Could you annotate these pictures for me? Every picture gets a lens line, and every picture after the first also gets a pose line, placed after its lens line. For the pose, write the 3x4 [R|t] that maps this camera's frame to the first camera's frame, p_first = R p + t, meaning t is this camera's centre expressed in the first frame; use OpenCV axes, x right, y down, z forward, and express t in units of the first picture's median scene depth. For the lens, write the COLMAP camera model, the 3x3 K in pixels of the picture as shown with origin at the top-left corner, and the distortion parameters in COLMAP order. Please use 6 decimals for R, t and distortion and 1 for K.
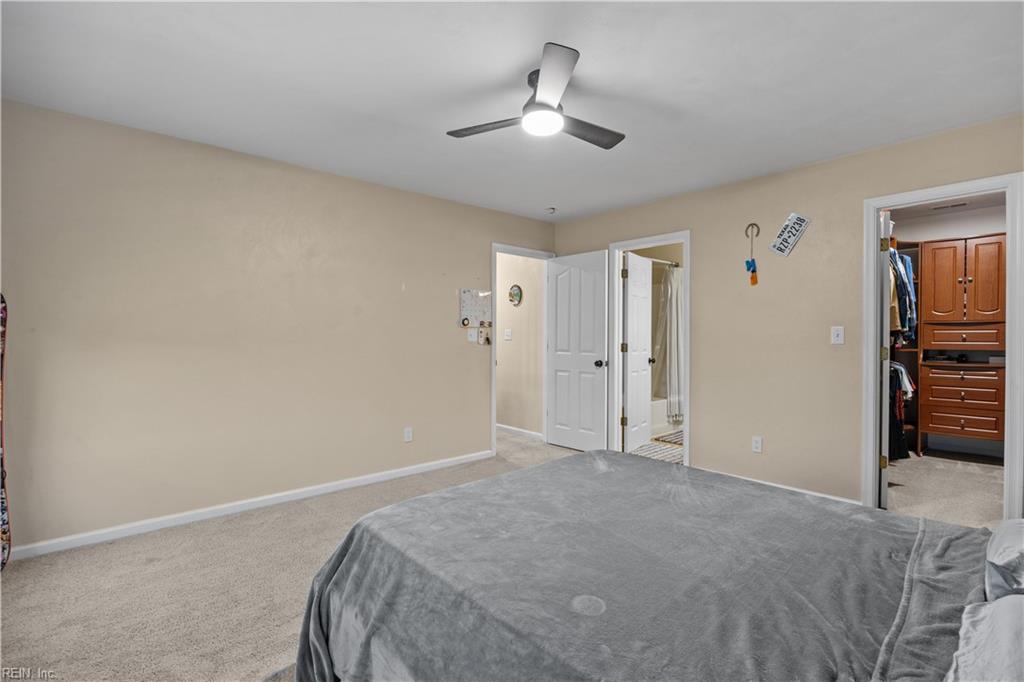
lens RADIAL K [[473.4, 0, 518.7], [0, 473.4, 337.8], [0, 0, 1]] dist [-0.011125, 0.000342]
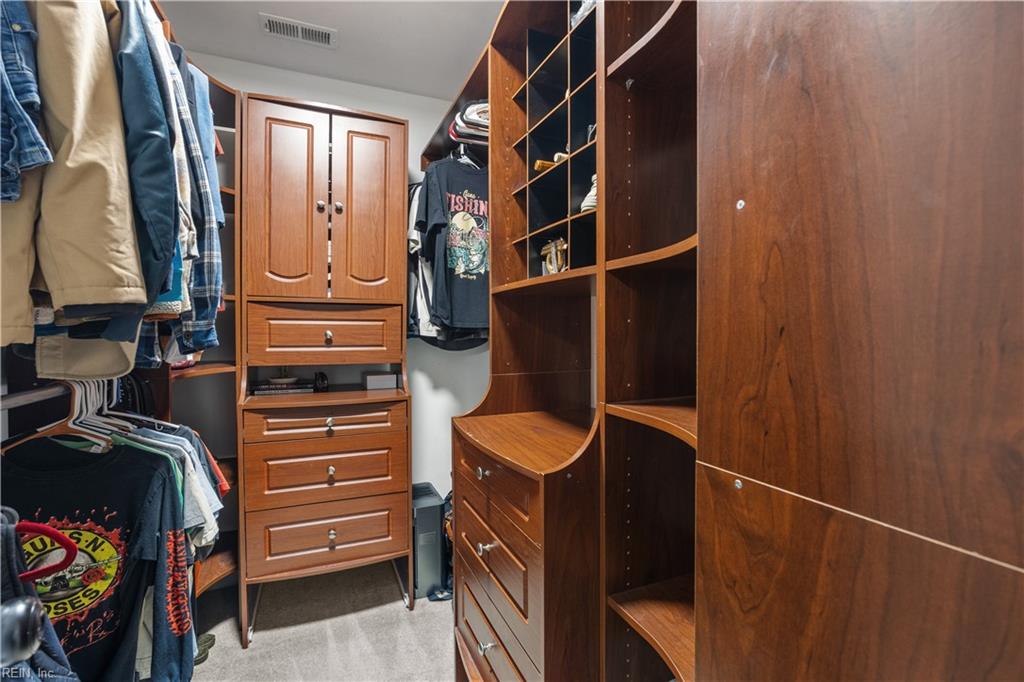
lens RADIAL K [[473.4, 0, 518.7], [0, 473.4, 337.8], [0, 0, 1]] dist [-0.011125, 0.000342]
pose [[0.331116, -0.013366, 0.943495, 0.601645], [0.006477, 0.999908, 0.011892, -0.003686], [-0.943568, 0.002174, 0.331172, 0.698143]]
